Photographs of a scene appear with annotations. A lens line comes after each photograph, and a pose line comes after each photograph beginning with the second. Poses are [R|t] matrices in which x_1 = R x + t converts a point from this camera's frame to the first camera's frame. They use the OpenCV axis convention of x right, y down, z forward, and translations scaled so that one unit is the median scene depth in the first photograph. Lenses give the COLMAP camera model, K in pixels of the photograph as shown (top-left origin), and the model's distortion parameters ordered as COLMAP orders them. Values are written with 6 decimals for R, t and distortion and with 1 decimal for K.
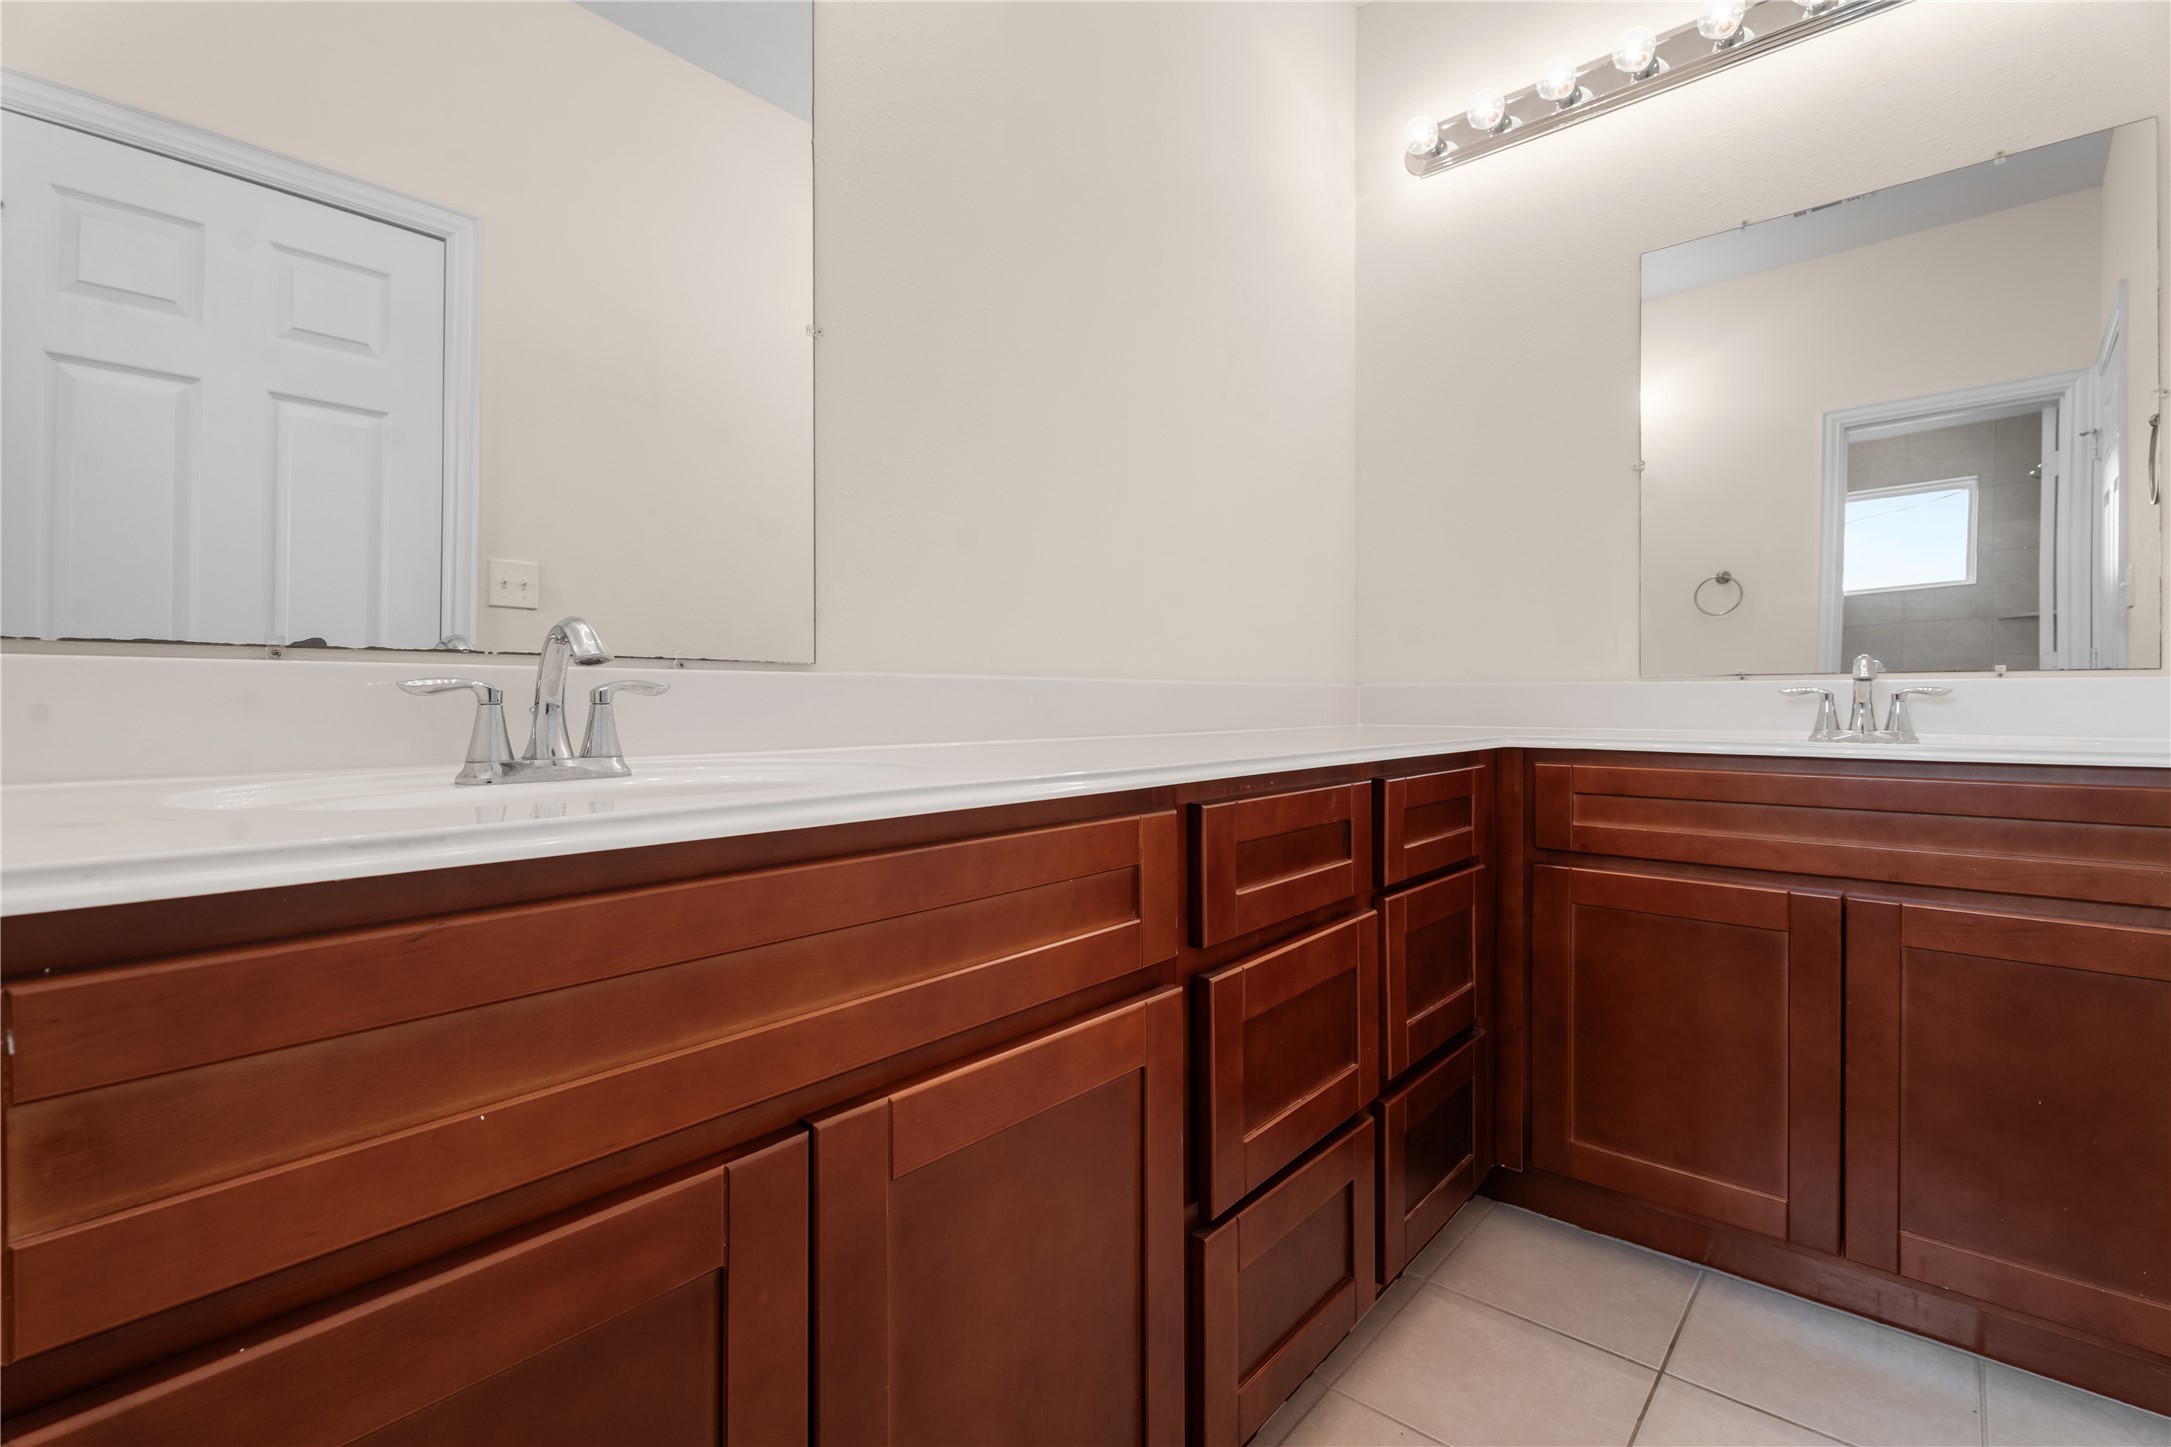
lens RADIAL K [[1015.0, 0, 1089.7], [0, 1015.0, 714.4], [0, 0, 1]] dist [0.008570, -0.003804]
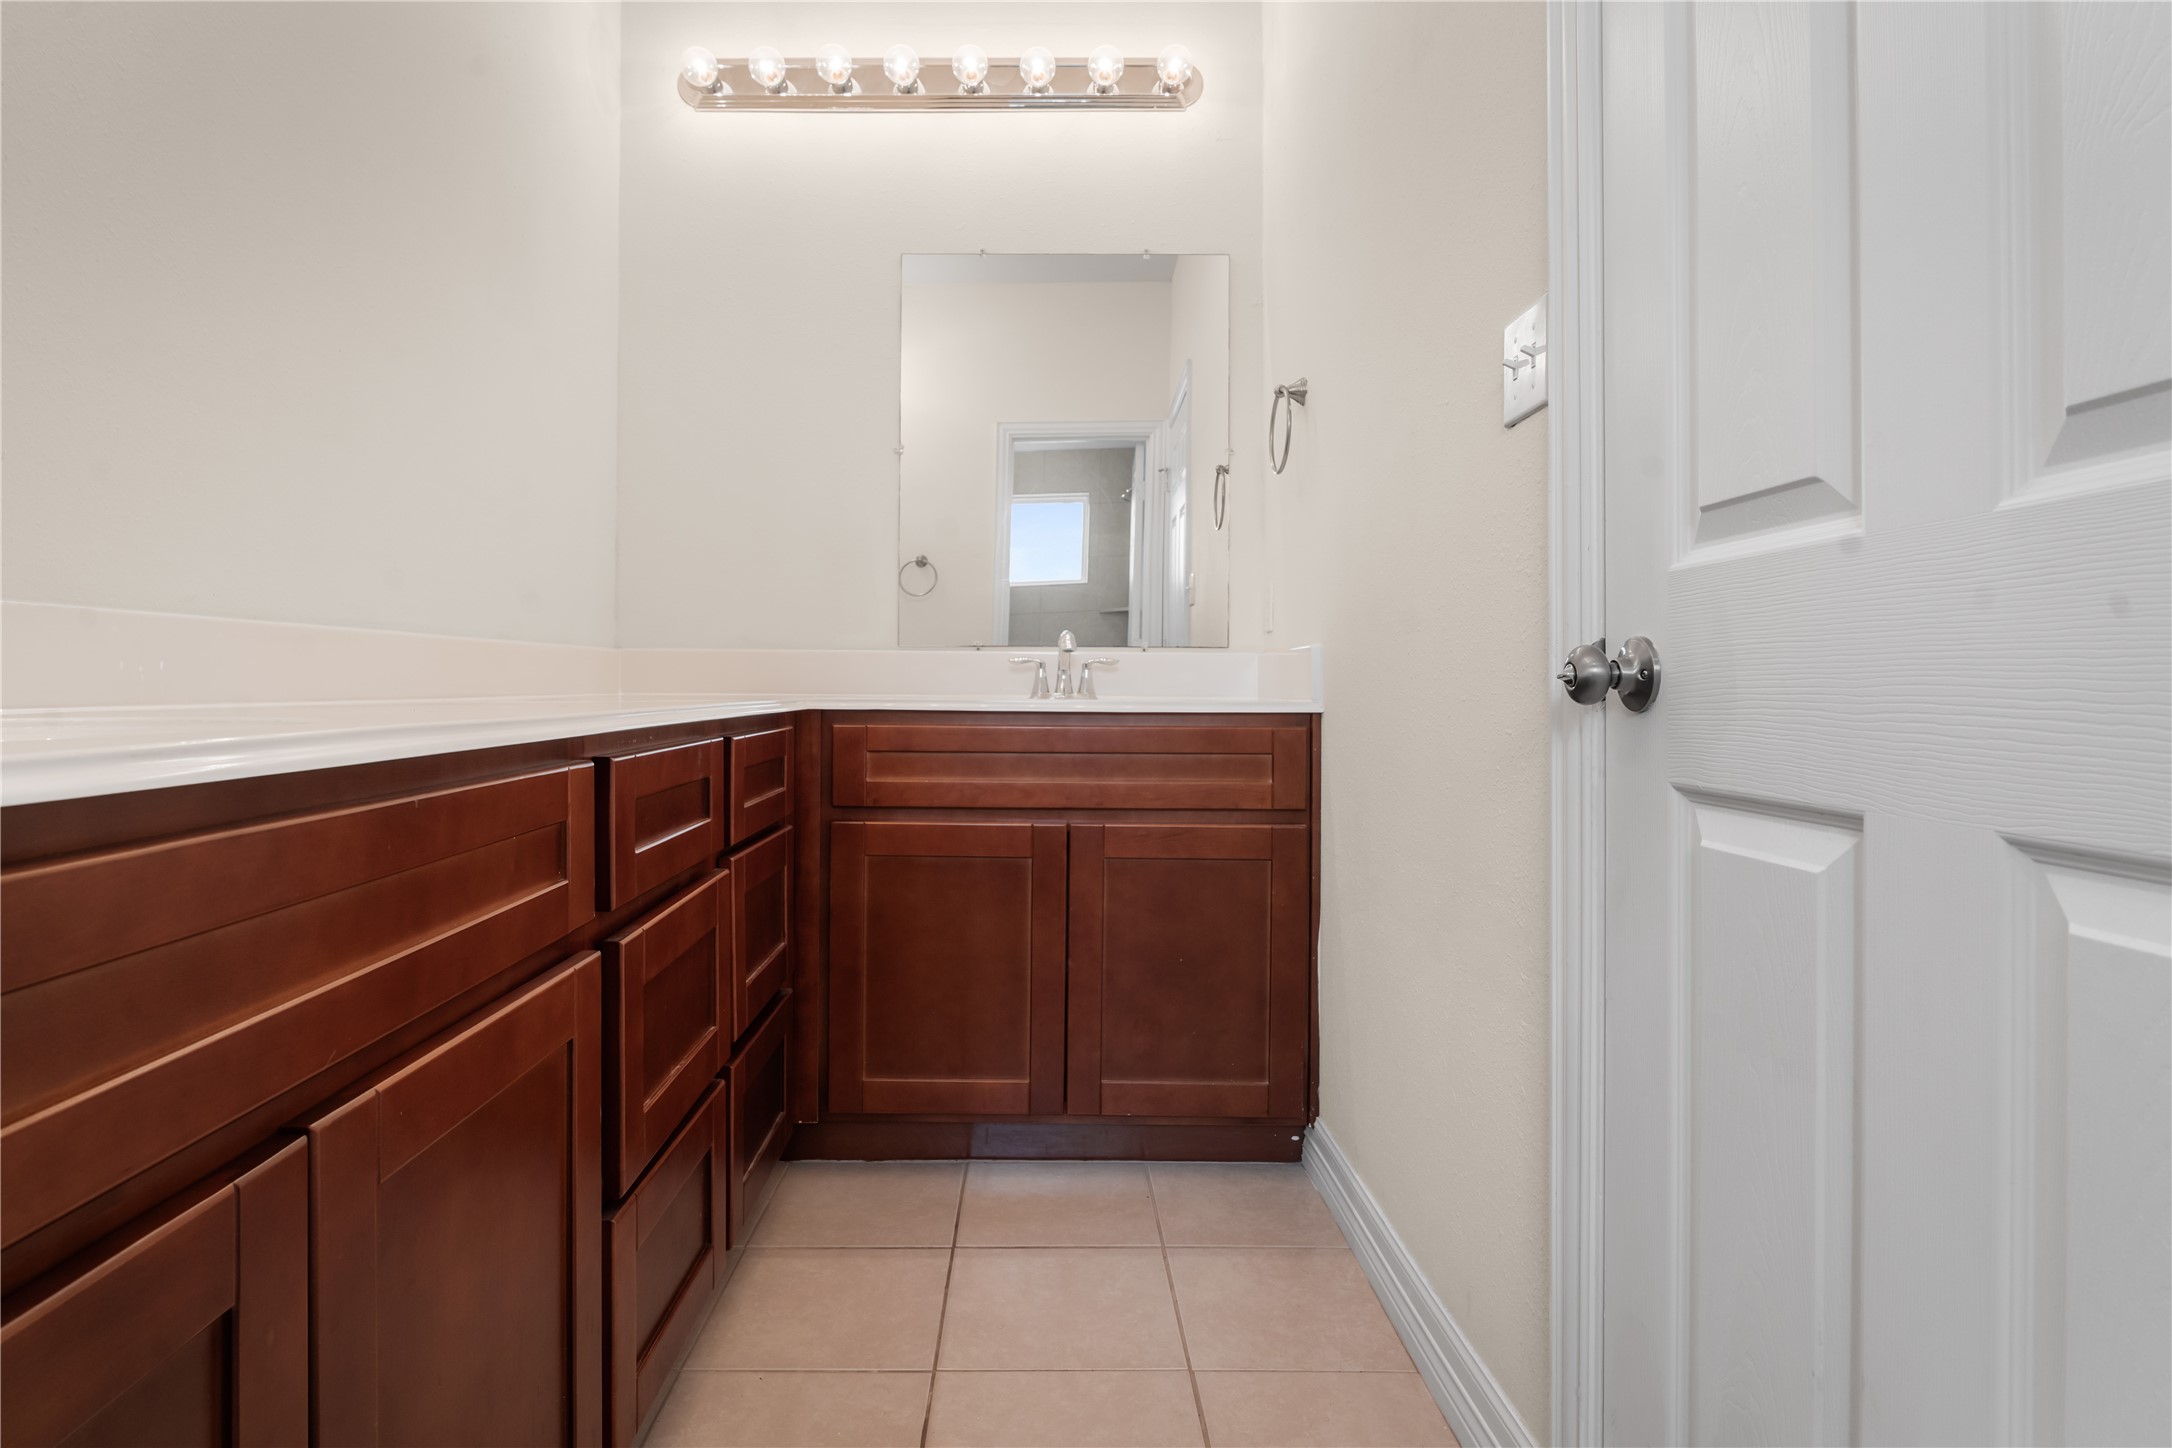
lens RADIAL K [[1185.5, 0, 1086.0], [0, 1185.5, 724.0], [0, 0, 1]] dist [-0.033513, 0.042436]
pose [[0.731526, -0.018388, 0.681566, -0.213184], [0.006081, 0.999772, 0.020446, 0.026509], [-0.681787, -0.010812, 0.731471, -0.064860]]
